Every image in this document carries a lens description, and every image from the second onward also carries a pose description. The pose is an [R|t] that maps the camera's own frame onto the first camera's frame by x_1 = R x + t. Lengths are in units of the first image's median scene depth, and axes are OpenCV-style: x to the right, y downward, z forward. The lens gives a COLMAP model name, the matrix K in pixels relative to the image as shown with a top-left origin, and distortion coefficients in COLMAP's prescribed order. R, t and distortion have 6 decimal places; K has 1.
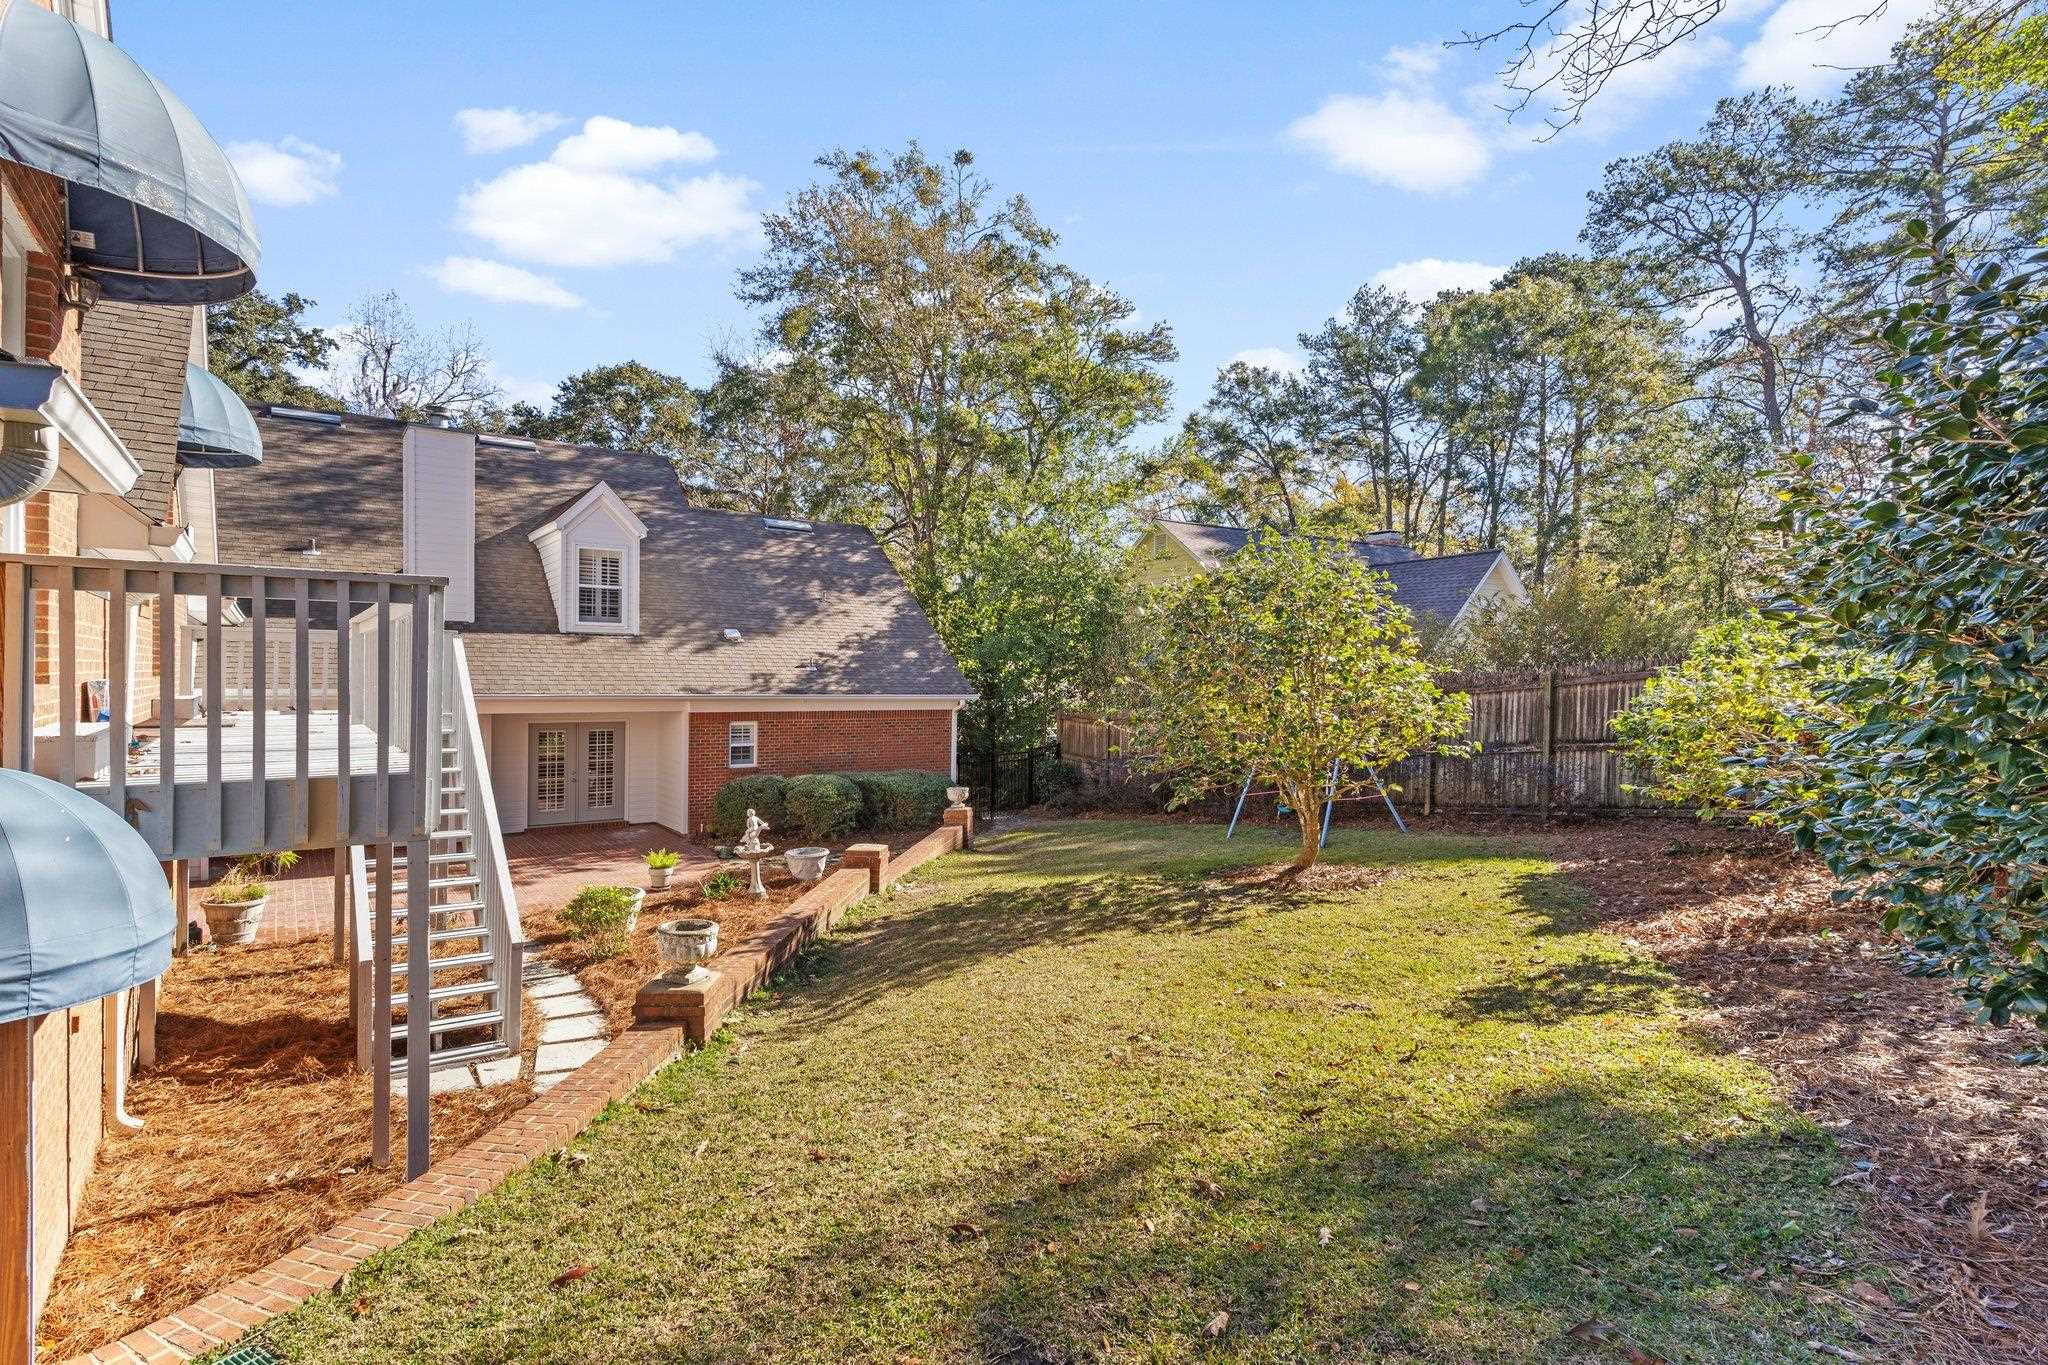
lens RADIAL K [[989.1, 0, 1024.1], [0, 989.1, 684.6], [0, 0, 1]] dist [0.005220, -0.000397]
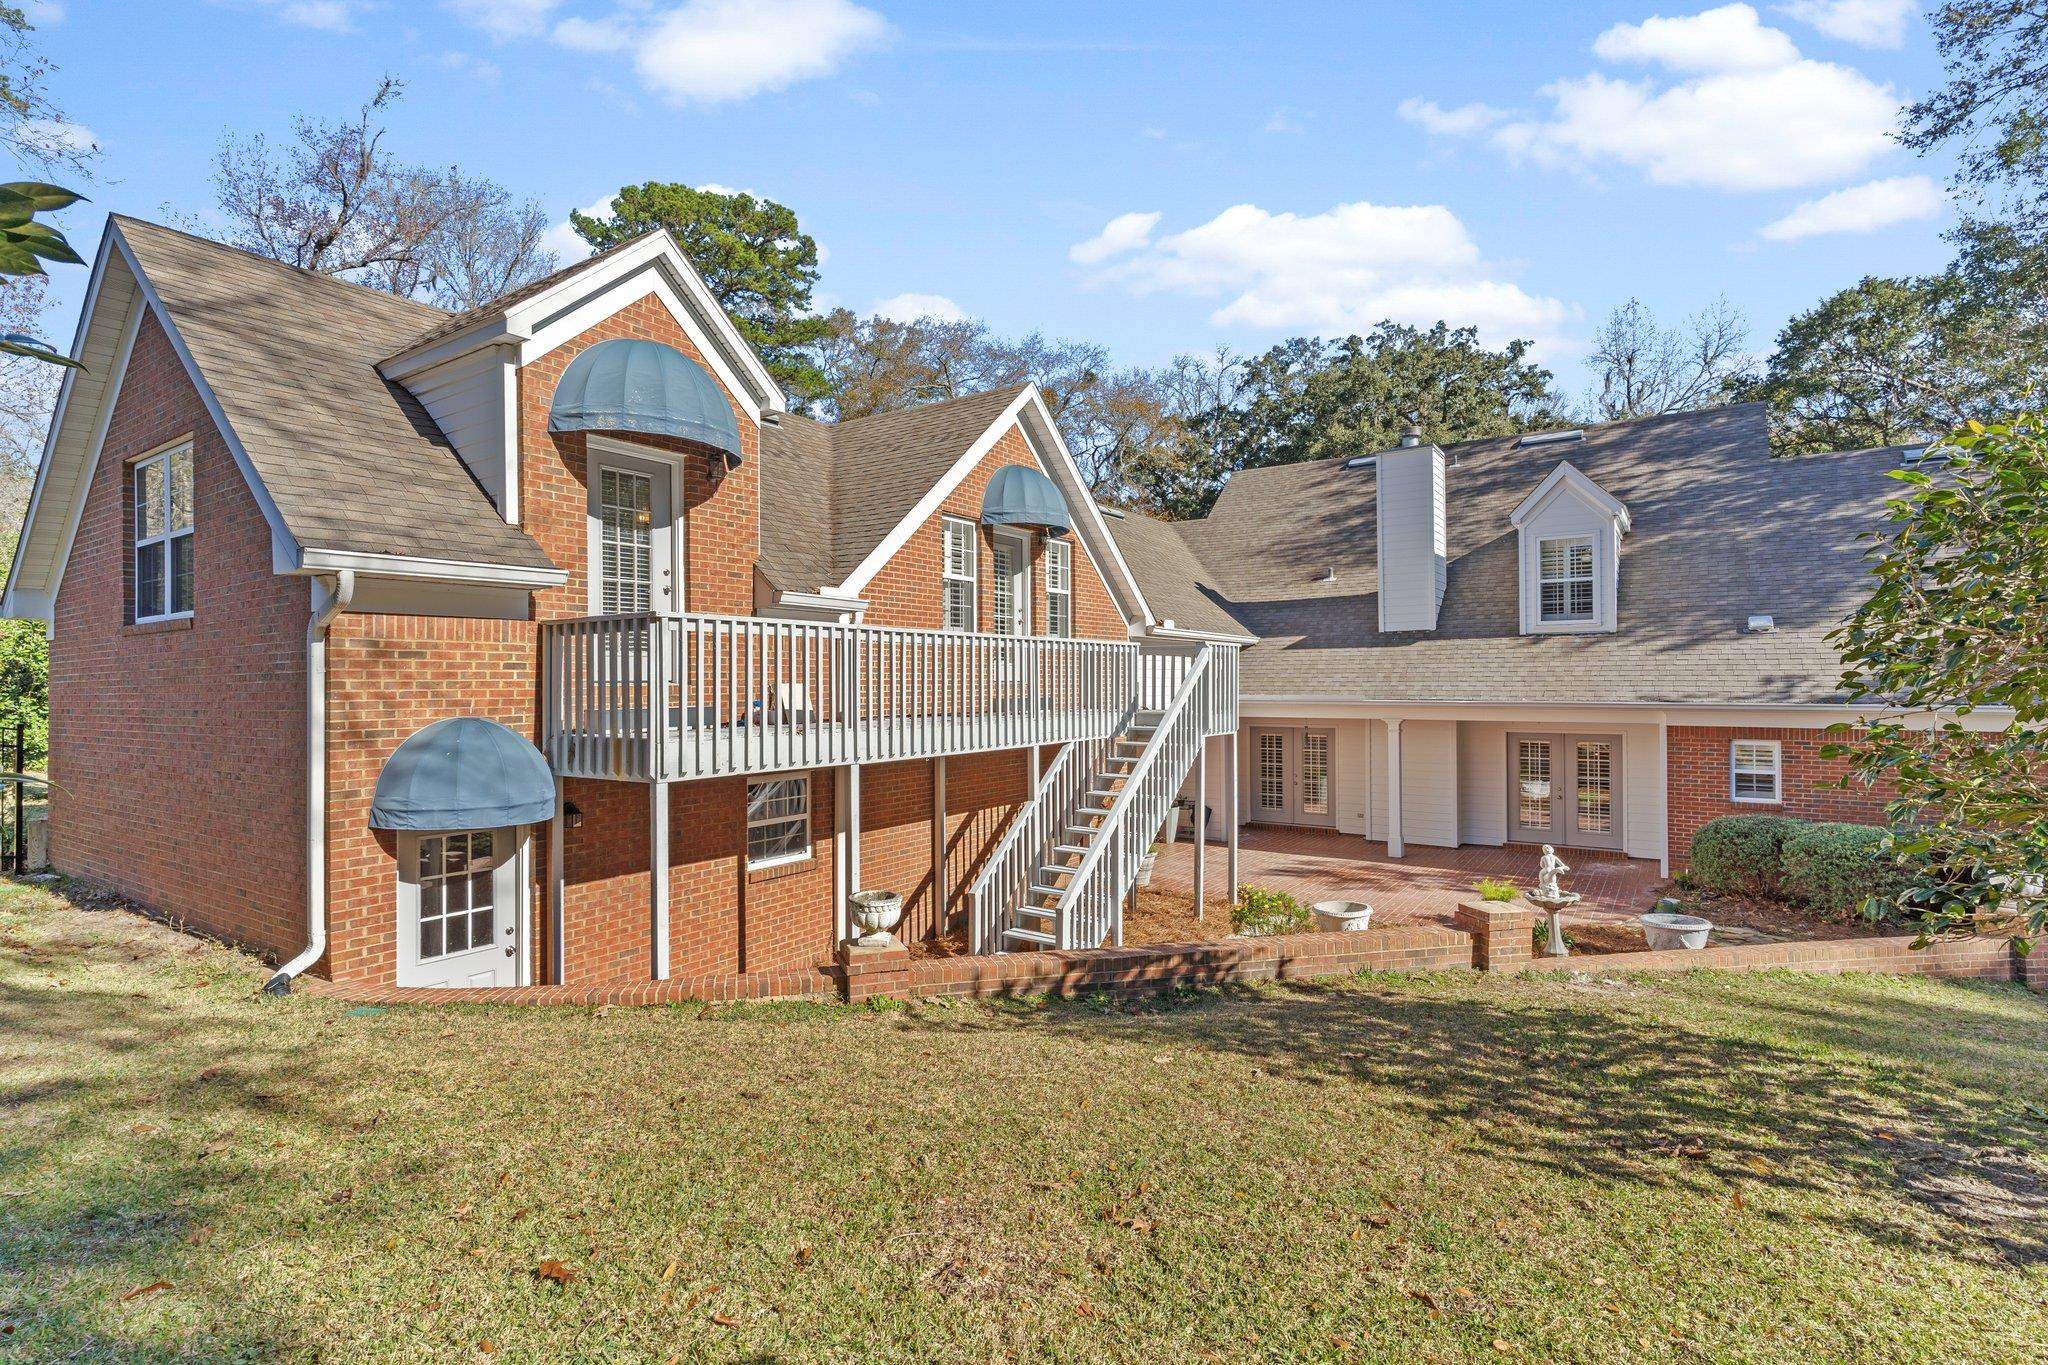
lens RADIAL K [[989.1, 0, 1025.3], [0, 989.1, 680.6], [0, 0, 1]] dist [0.005220, -0.000397]
pose [[0.330086, -0.012215, -0.943872, 0.246259], [-0.002571, 0.999901, -0.013839, 0.004419], [0.943948, 0.006995, 0.330021, 0.249083]]
